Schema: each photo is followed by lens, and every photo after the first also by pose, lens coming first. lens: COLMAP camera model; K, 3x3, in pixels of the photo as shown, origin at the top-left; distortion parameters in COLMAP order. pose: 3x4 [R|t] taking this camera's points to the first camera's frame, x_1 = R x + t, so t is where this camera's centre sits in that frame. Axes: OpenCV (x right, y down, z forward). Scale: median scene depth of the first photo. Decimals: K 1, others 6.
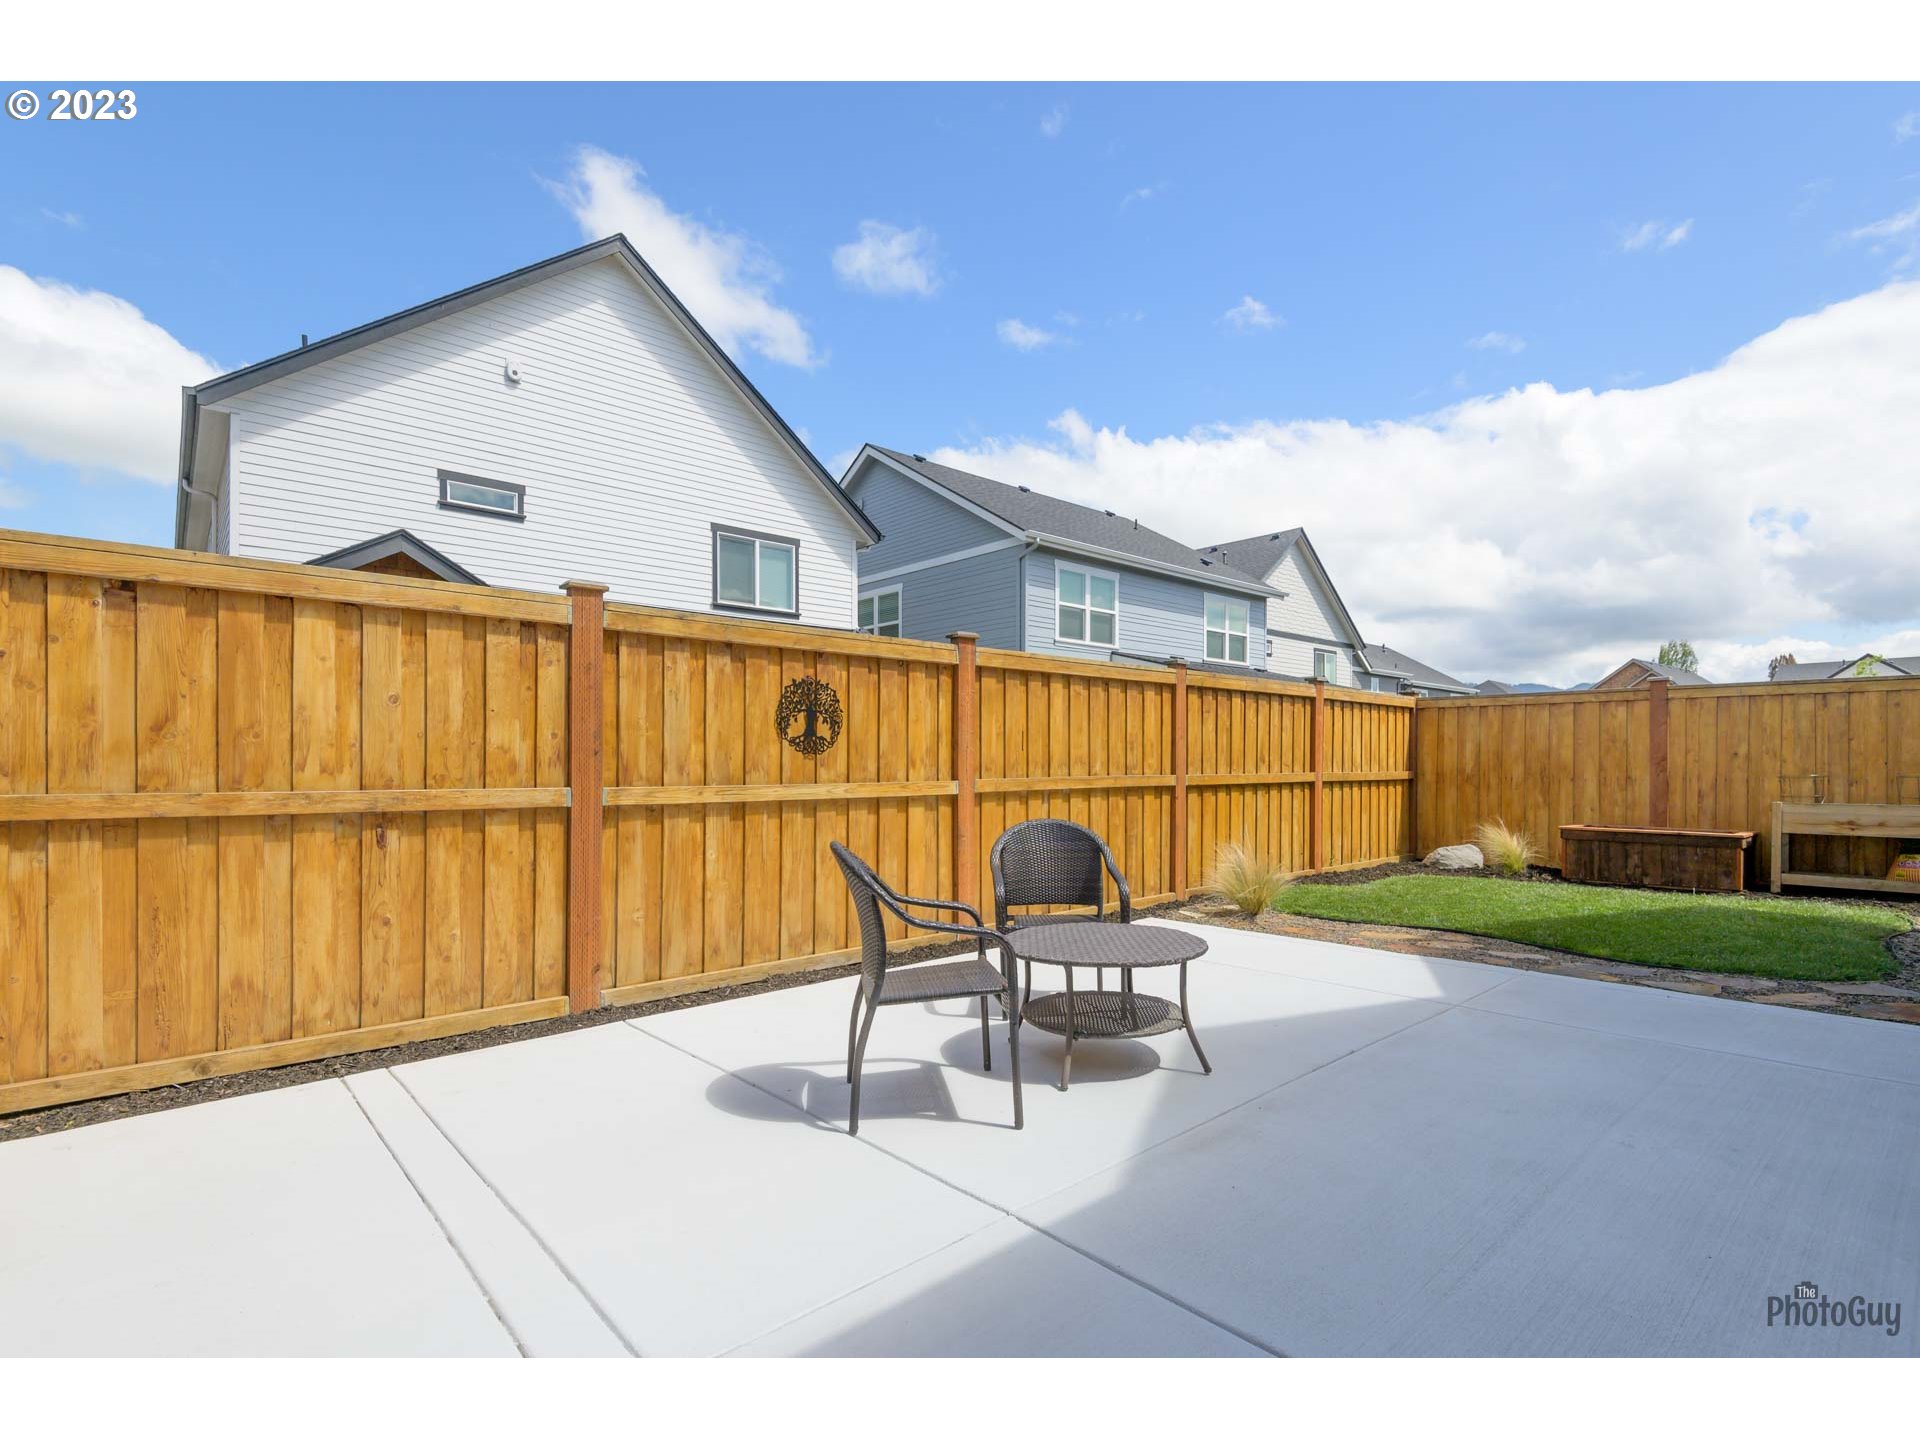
lens RADIAL K [[897.2, 0, 948.2], [0, 897.2, 762.7], [0, 0, 1]] dist [-0.002546, -0.002357]
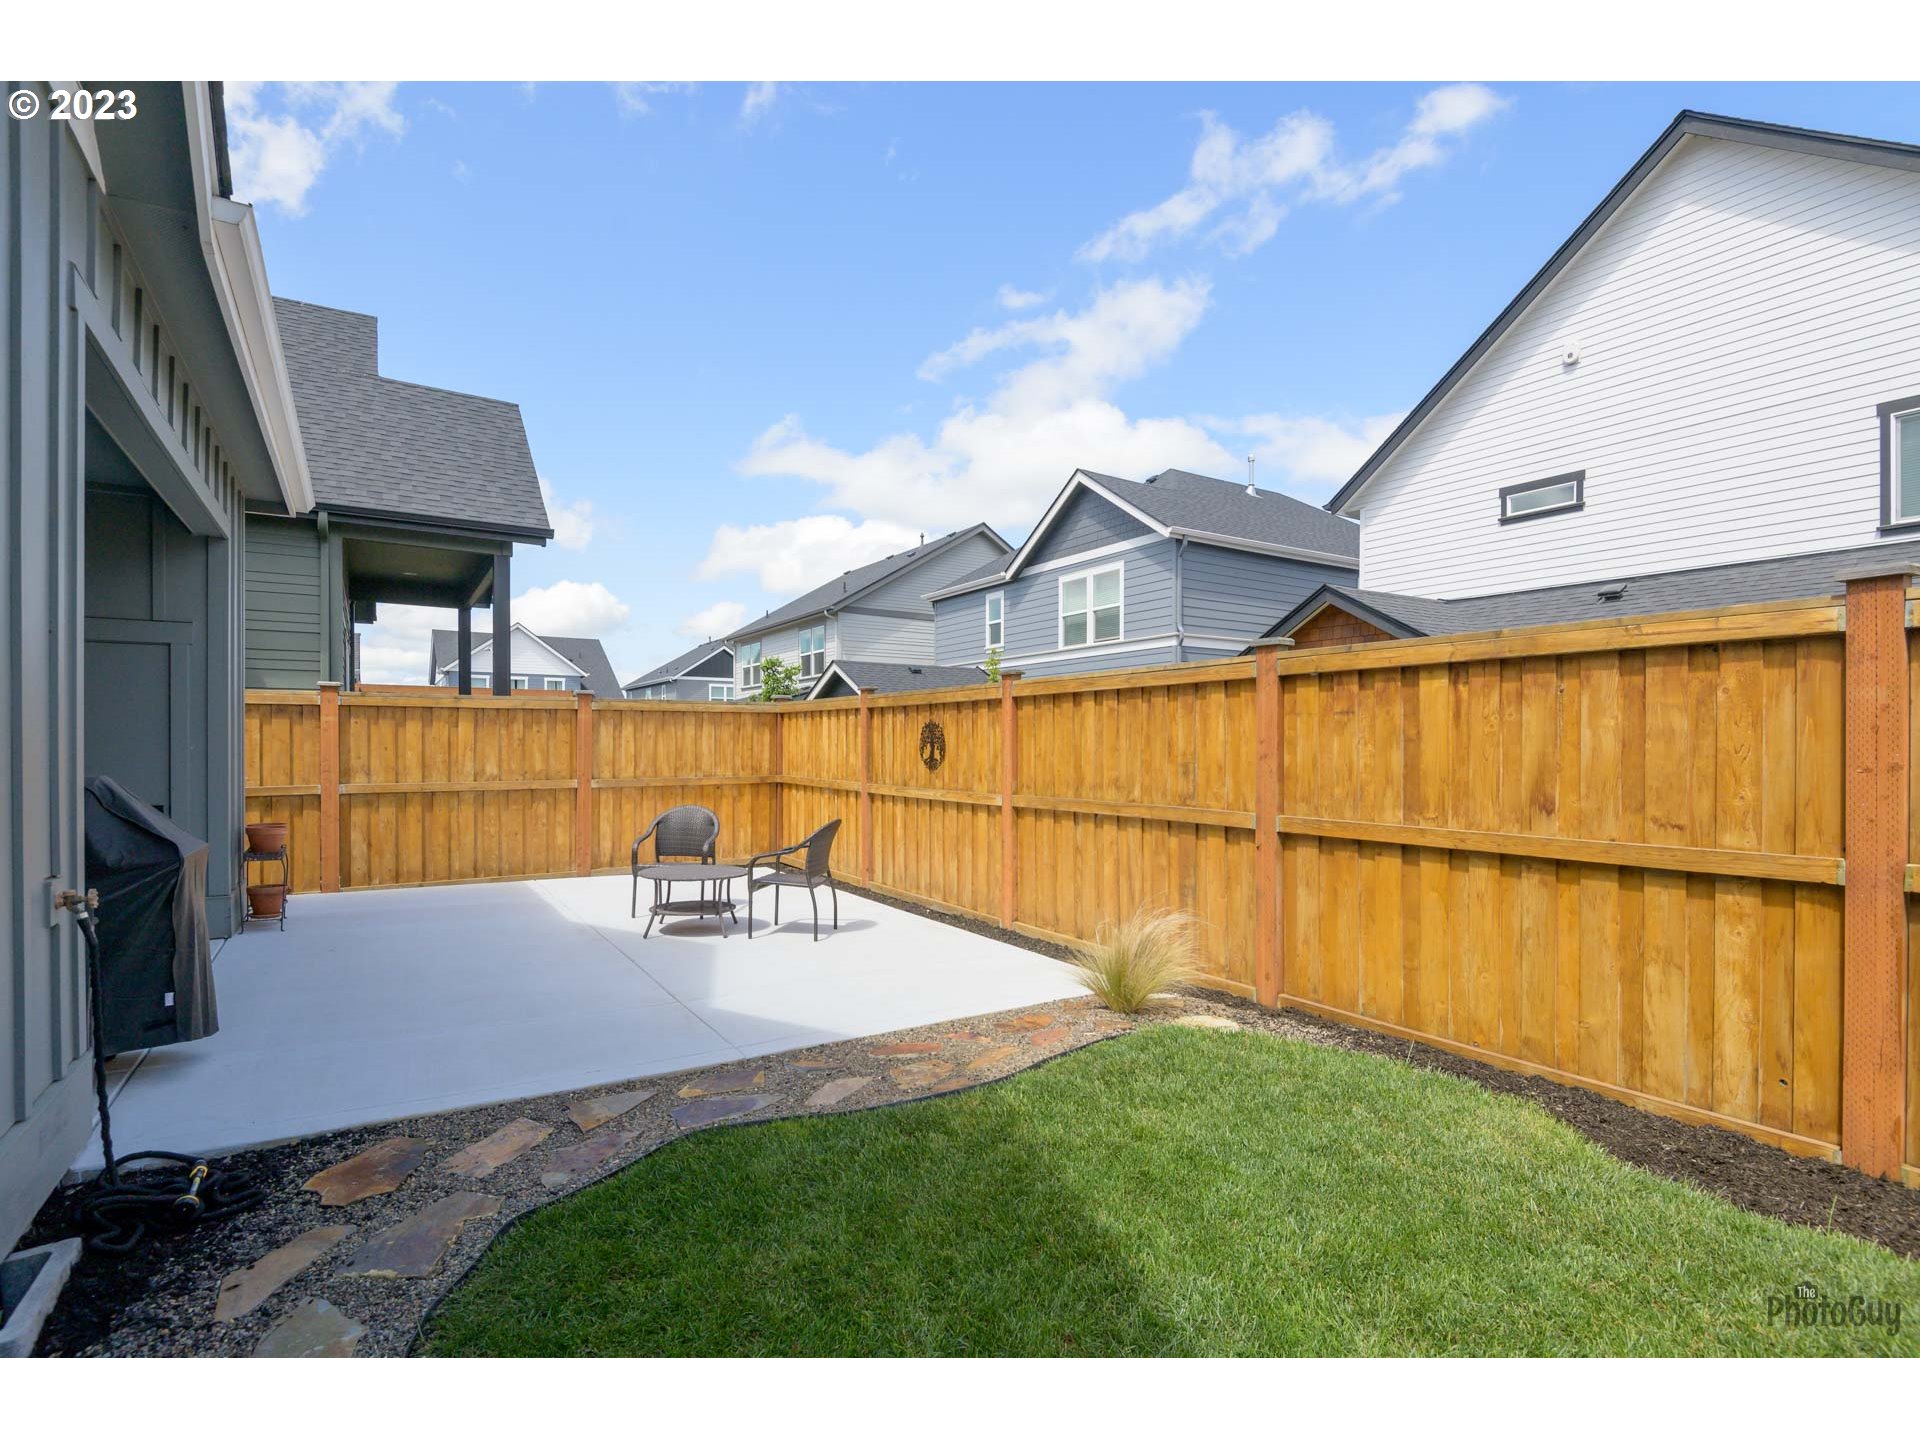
lens RADIAL K [[897.2, 0, 950.5], [0, 897.2, 734.7], [0, 0, 1]] dist [-0.002546, -0.002357]
pose [[-0.163795, -0.012510, -0.986415, 0.822294], [-0.004950, 0.999917, -0.011859, -0.030692], [0.986482, 0.002941, -0.163843, 0.761159]]
